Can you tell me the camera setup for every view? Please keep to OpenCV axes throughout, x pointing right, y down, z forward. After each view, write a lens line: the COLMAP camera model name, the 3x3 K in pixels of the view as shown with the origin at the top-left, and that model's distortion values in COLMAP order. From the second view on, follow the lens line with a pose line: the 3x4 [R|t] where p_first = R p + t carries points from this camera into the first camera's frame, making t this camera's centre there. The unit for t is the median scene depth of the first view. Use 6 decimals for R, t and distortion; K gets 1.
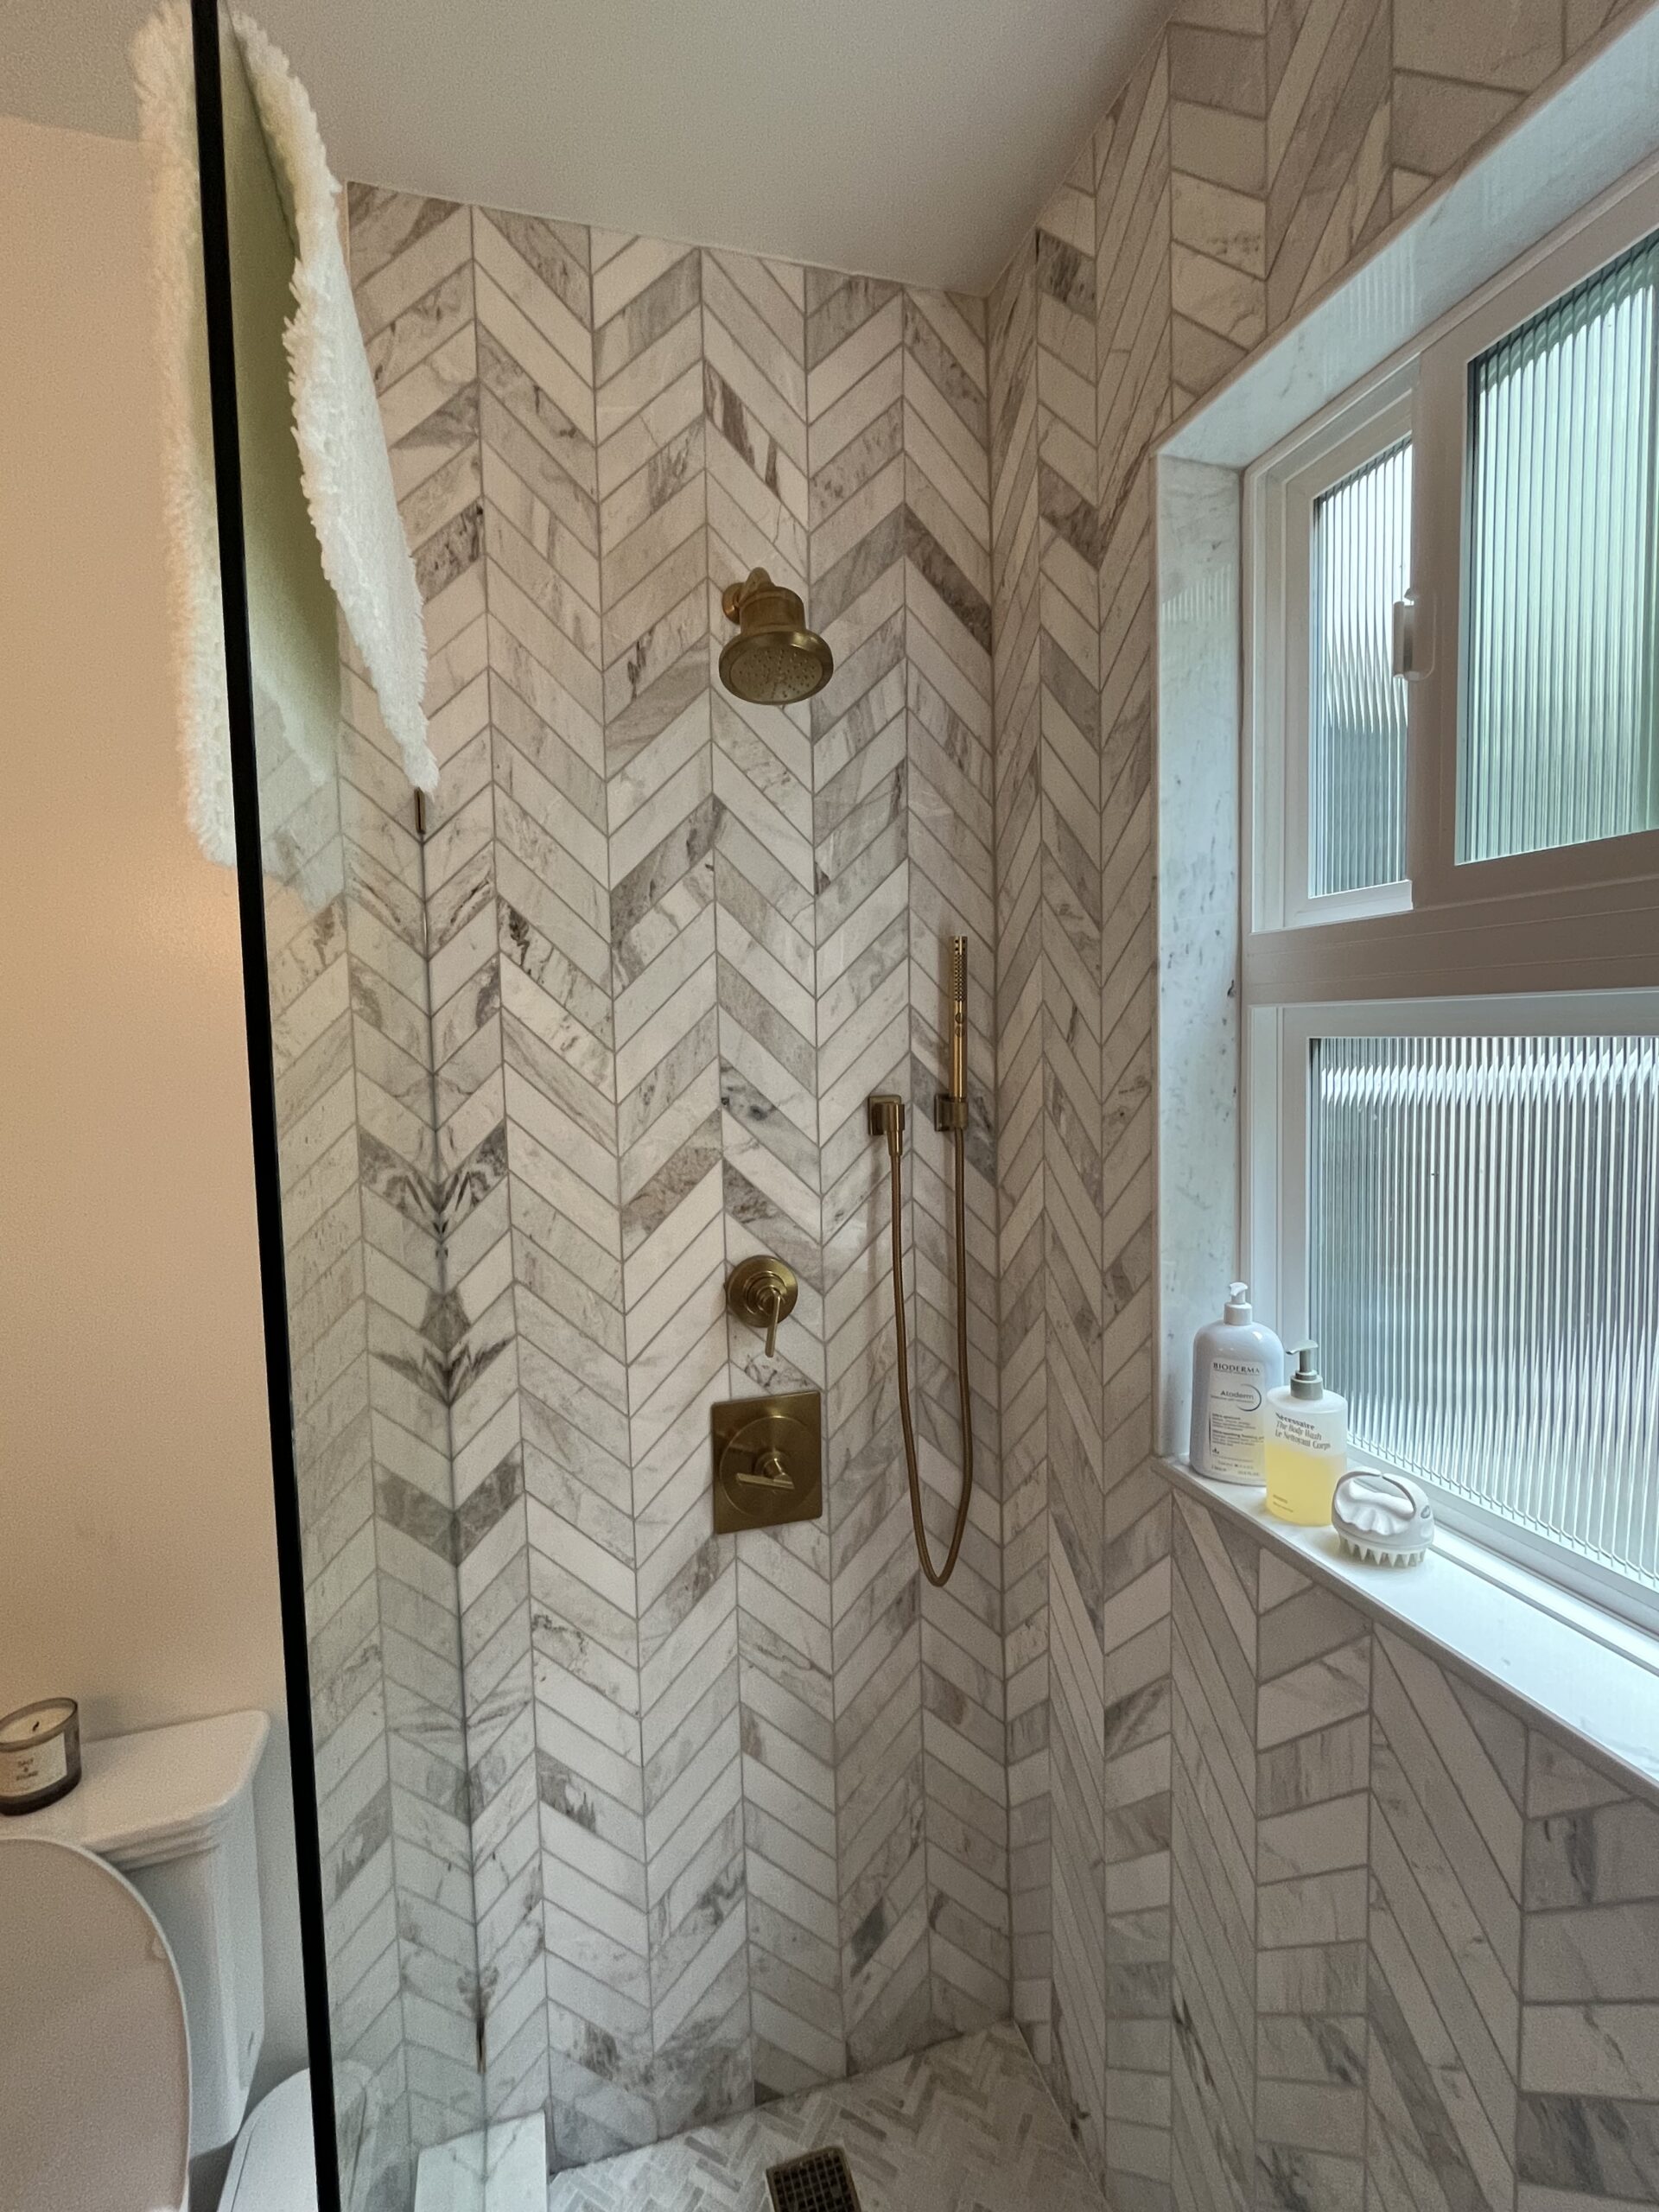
lens RADIAL K [[1010.3, 0, 830.9], [0, 1010.3, 1098.2], [0, 0, 1]] dist [0.000250, -0.000540]
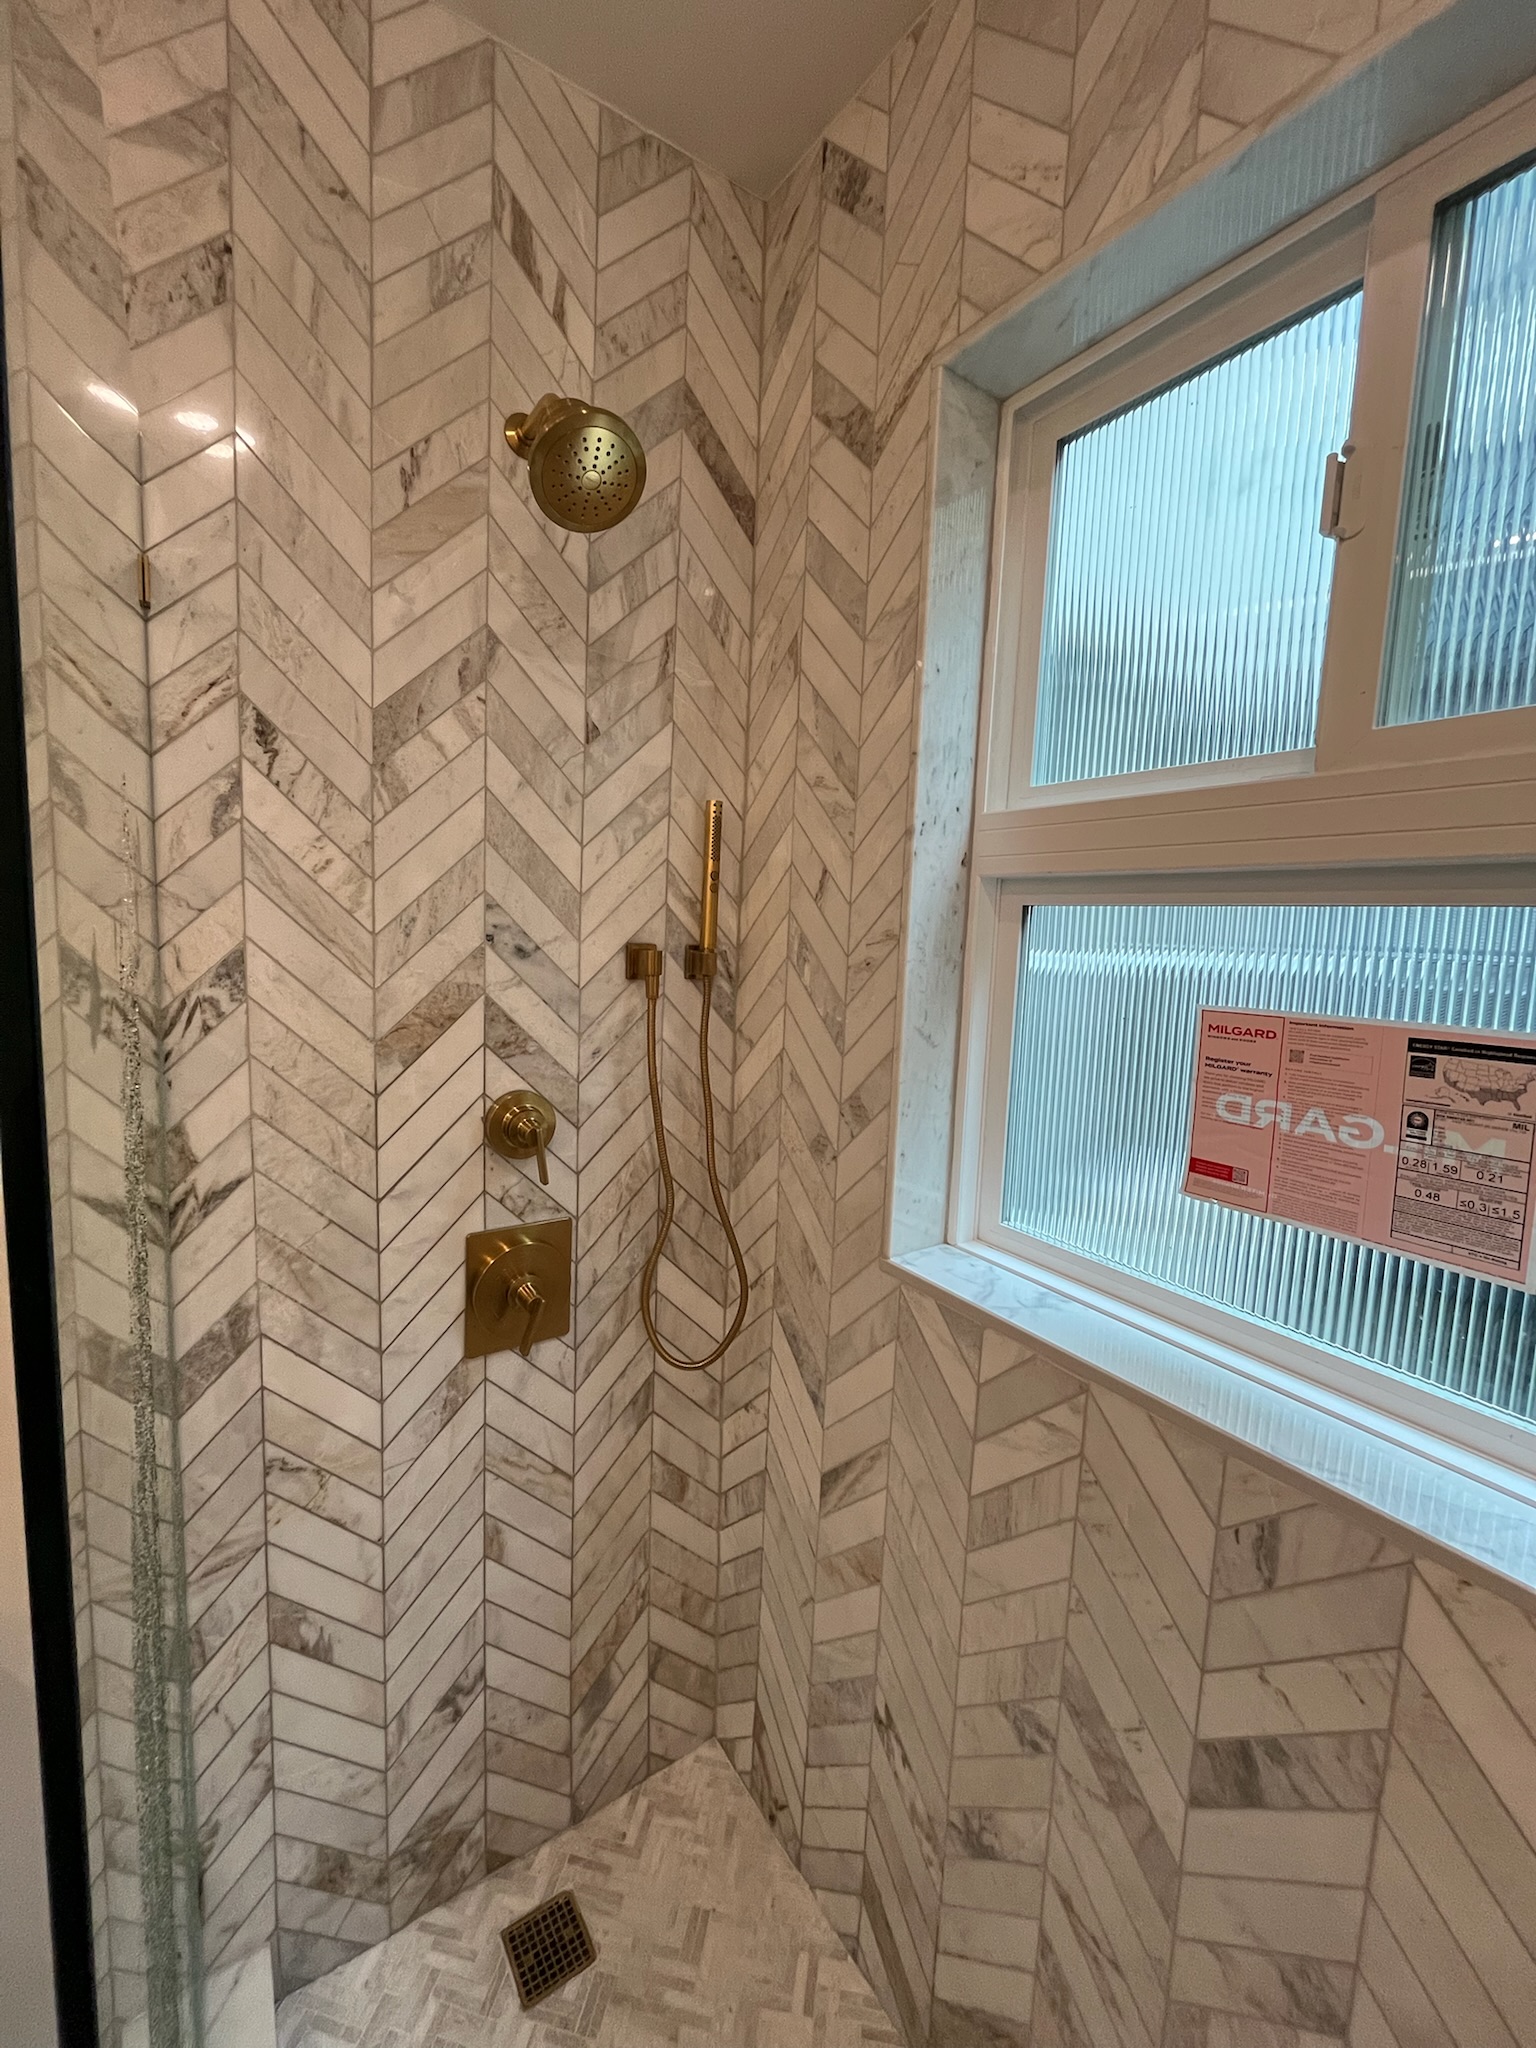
lens RADIAL K [[826.8, 0, 767.7], [0, 826.8, 1017.0], [0, 0, 1]] dist [-0.000605, -0.000825]
pose [[0.953464, 0.027832, 0.300221, -0.090366], [-0.041437, 0.998378, 0.039044, 0.040279], [-0.298647, -0.049667, 0.953070, 0.130584]]
